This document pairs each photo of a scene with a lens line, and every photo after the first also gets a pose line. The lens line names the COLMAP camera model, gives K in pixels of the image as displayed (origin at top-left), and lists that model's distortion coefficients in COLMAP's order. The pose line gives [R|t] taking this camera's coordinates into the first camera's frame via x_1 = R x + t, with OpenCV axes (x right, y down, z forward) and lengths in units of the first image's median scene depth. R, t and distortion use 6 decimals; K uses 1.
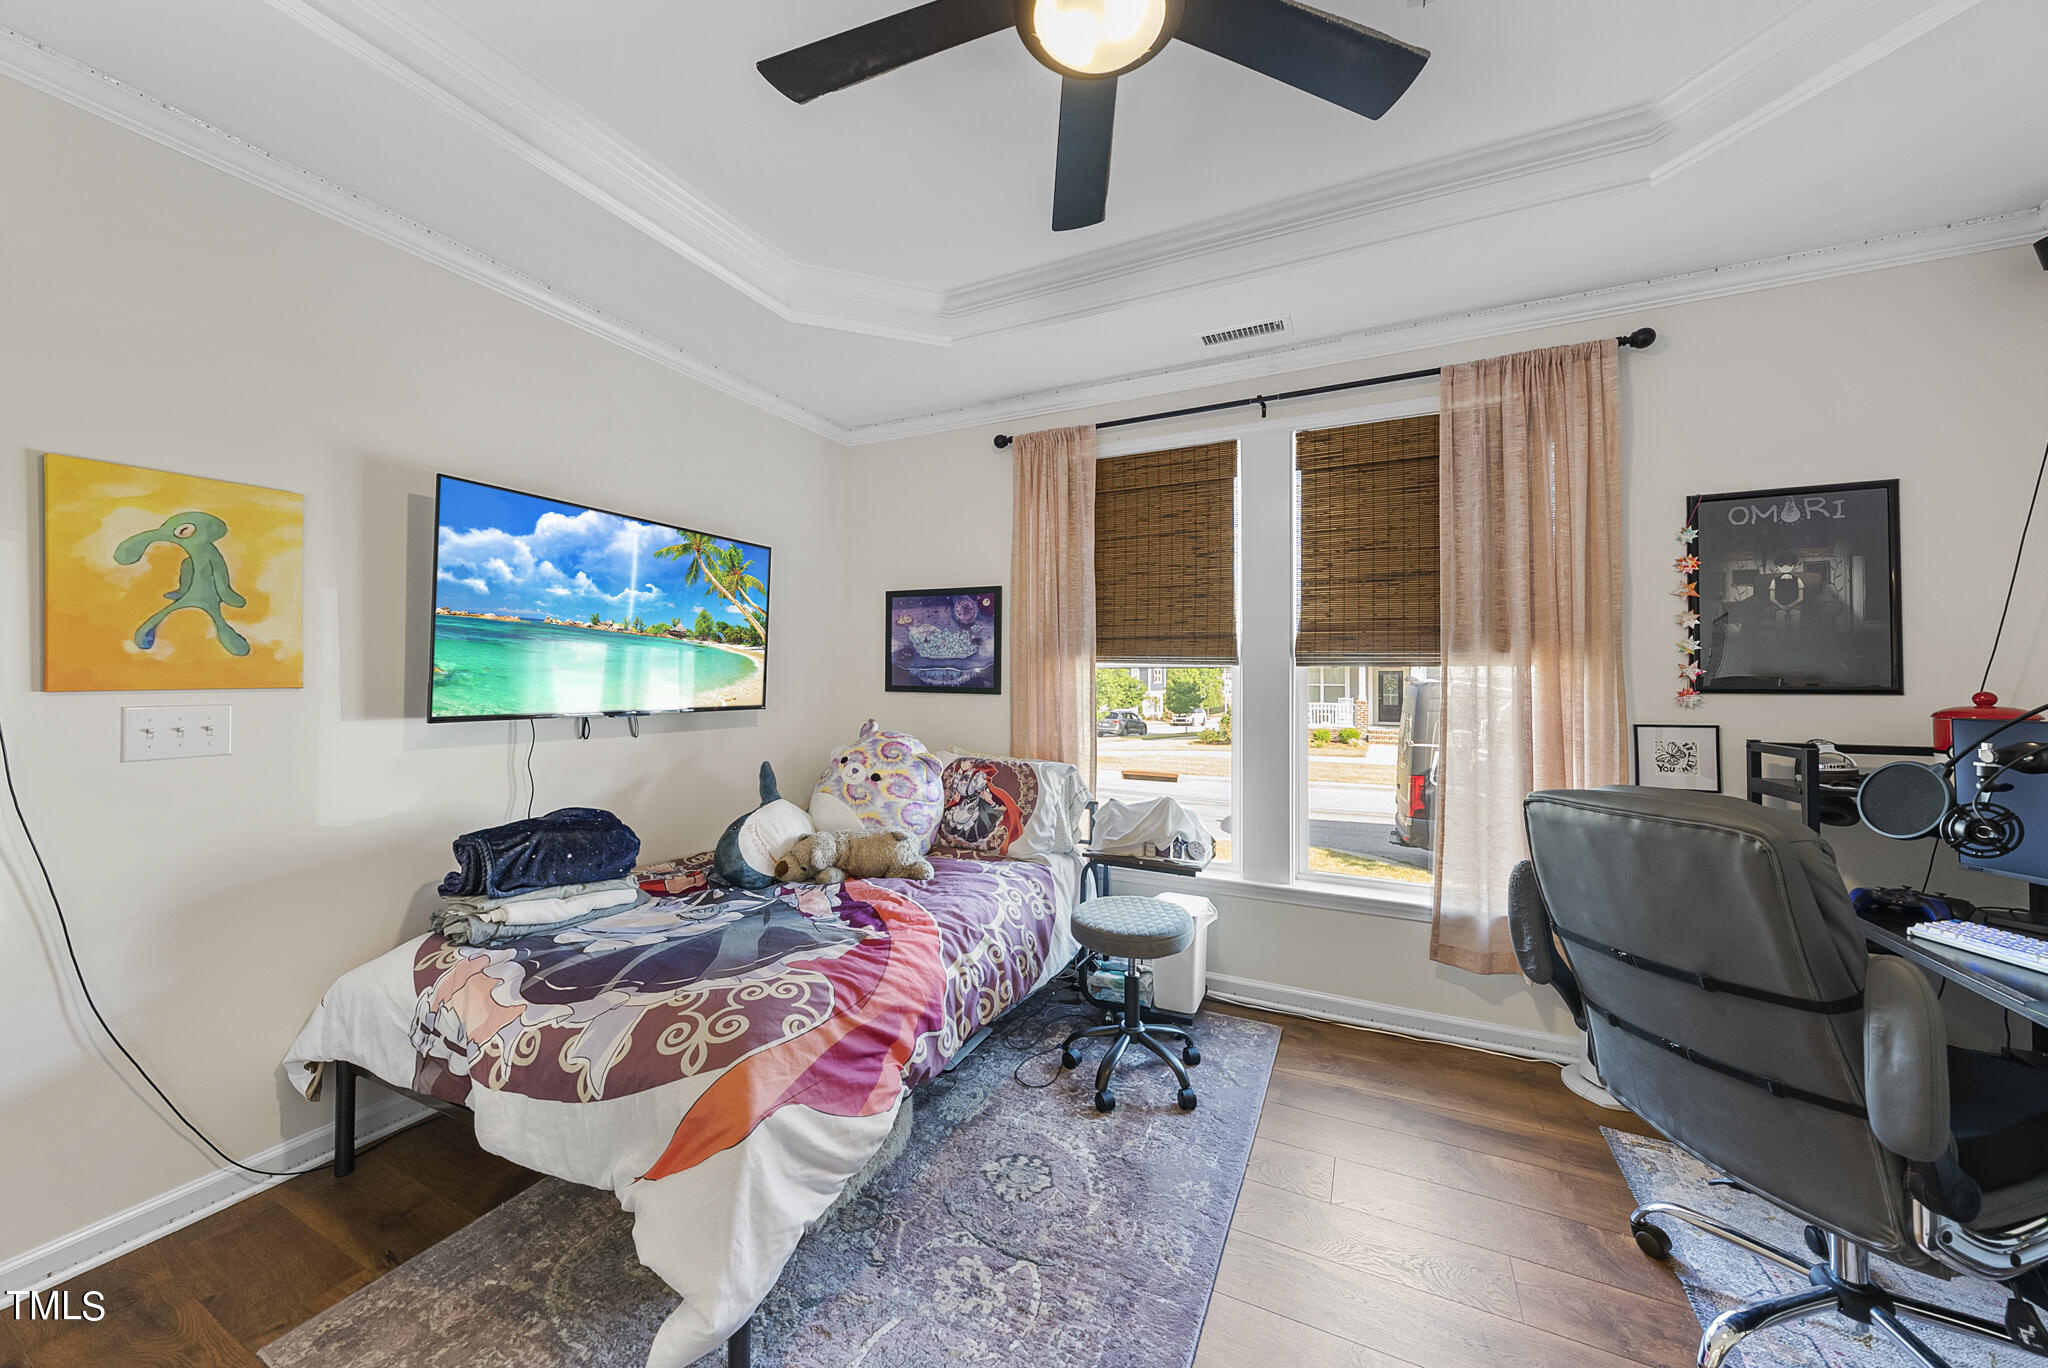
lens RADIAL K [[705.6, 0, 1031.2], [0, 705.6, 680.9], [0, 0, 1]] dist [-0.002501, 0.000344]
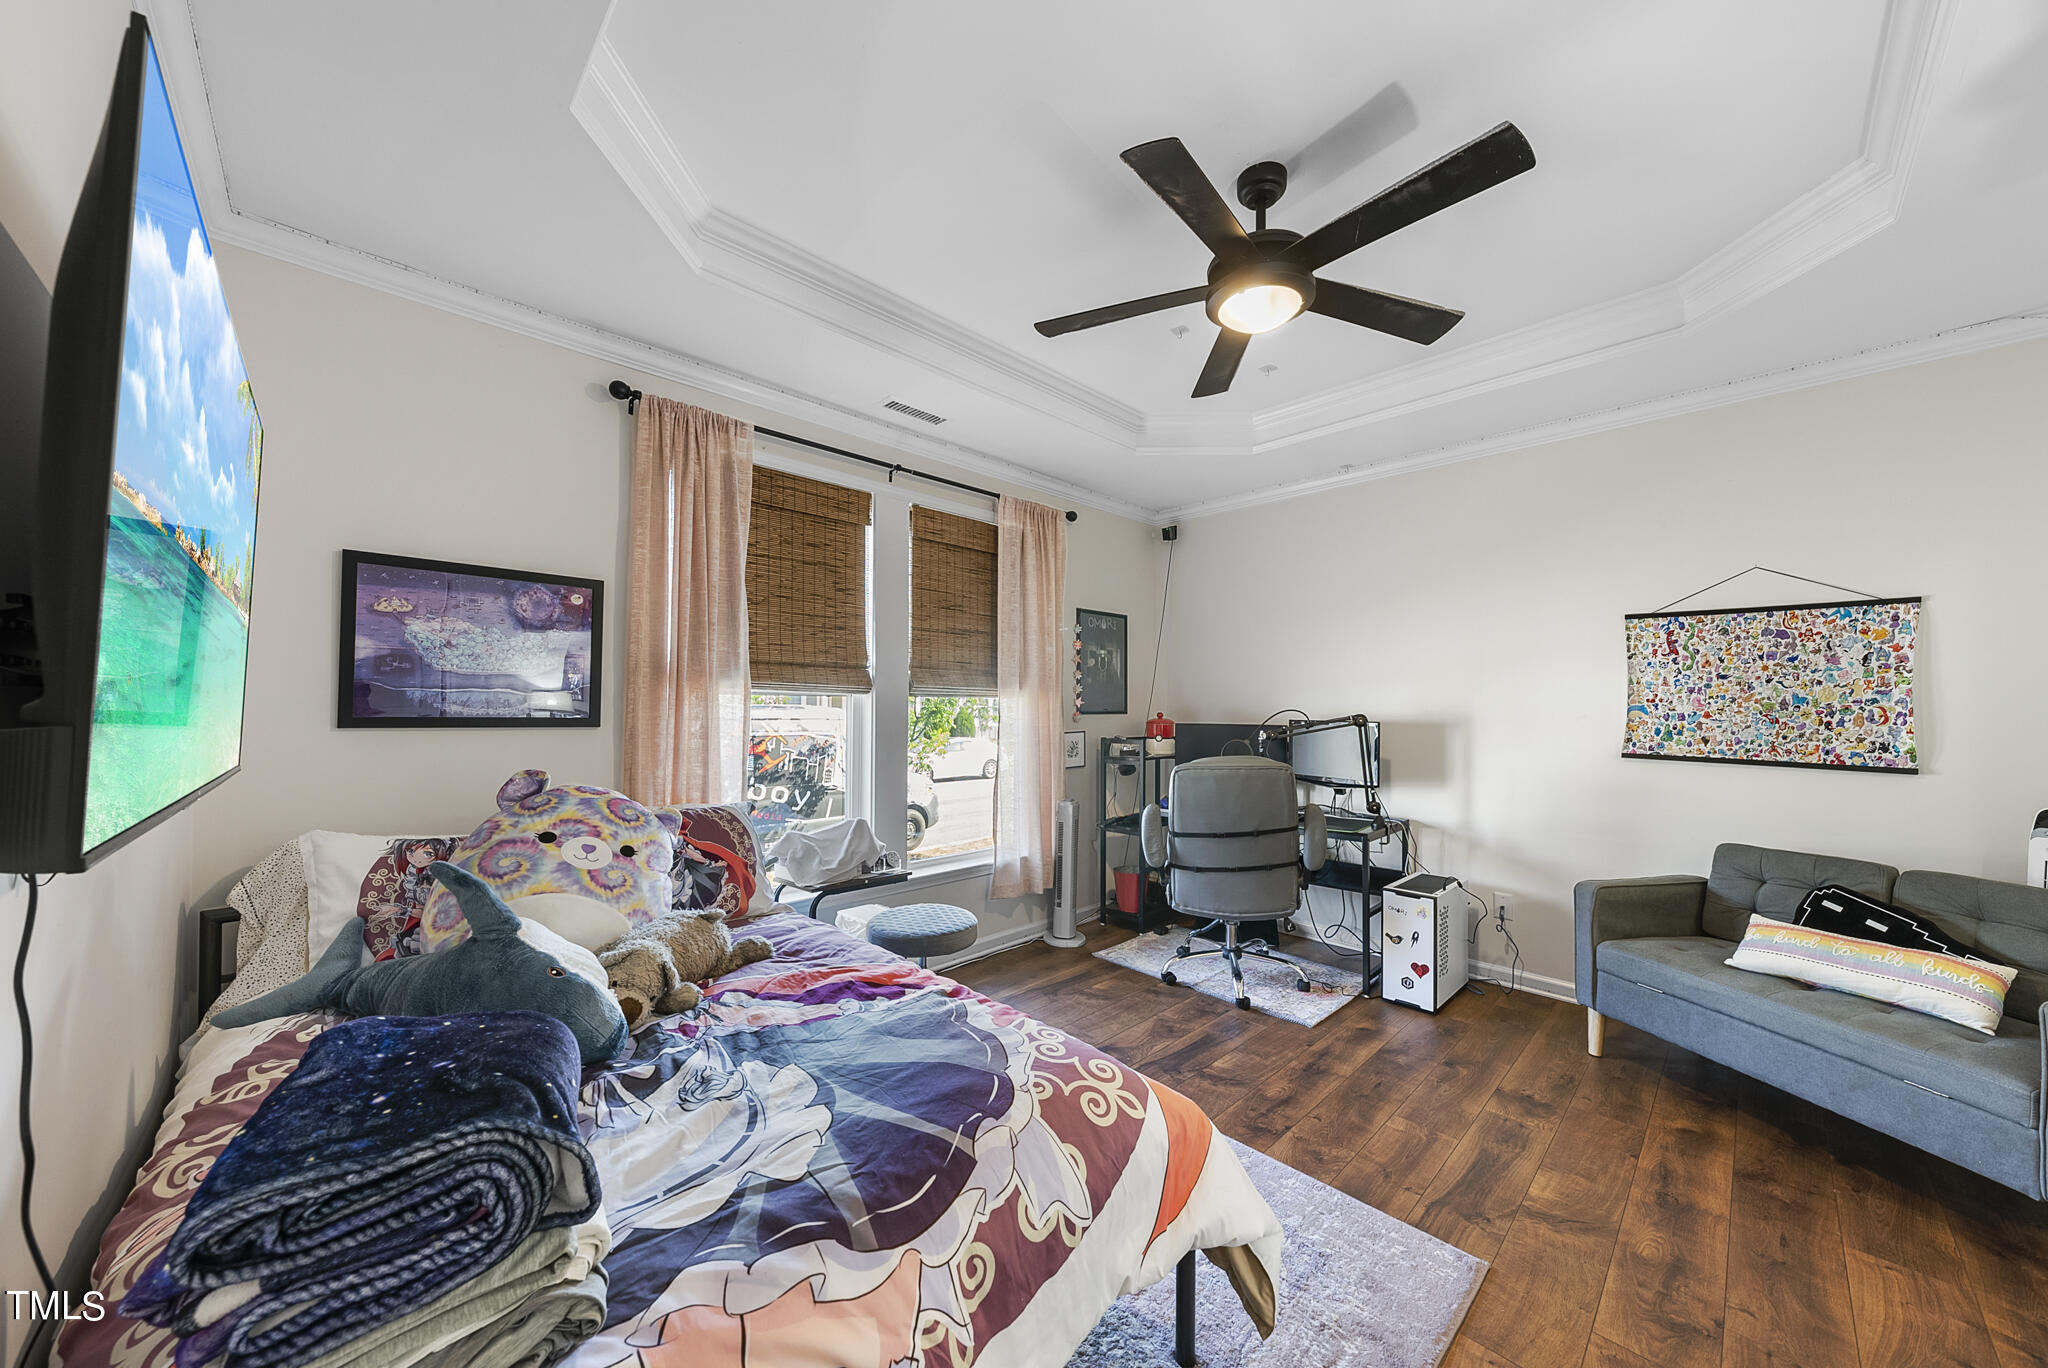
lens RADIAL K [[705.6, 0, 1013.2], [0, 705.6, 714.5], [0, 0, 1]] dist [-0.002501, 0.000344]
pose [[0.361281, -0.011533, 0.932385, -0.754437], [-0.000800, 0.999919, 0.012678, -0.004765], [-0.932456, -0.005327, 0.361243, 0.424761]]
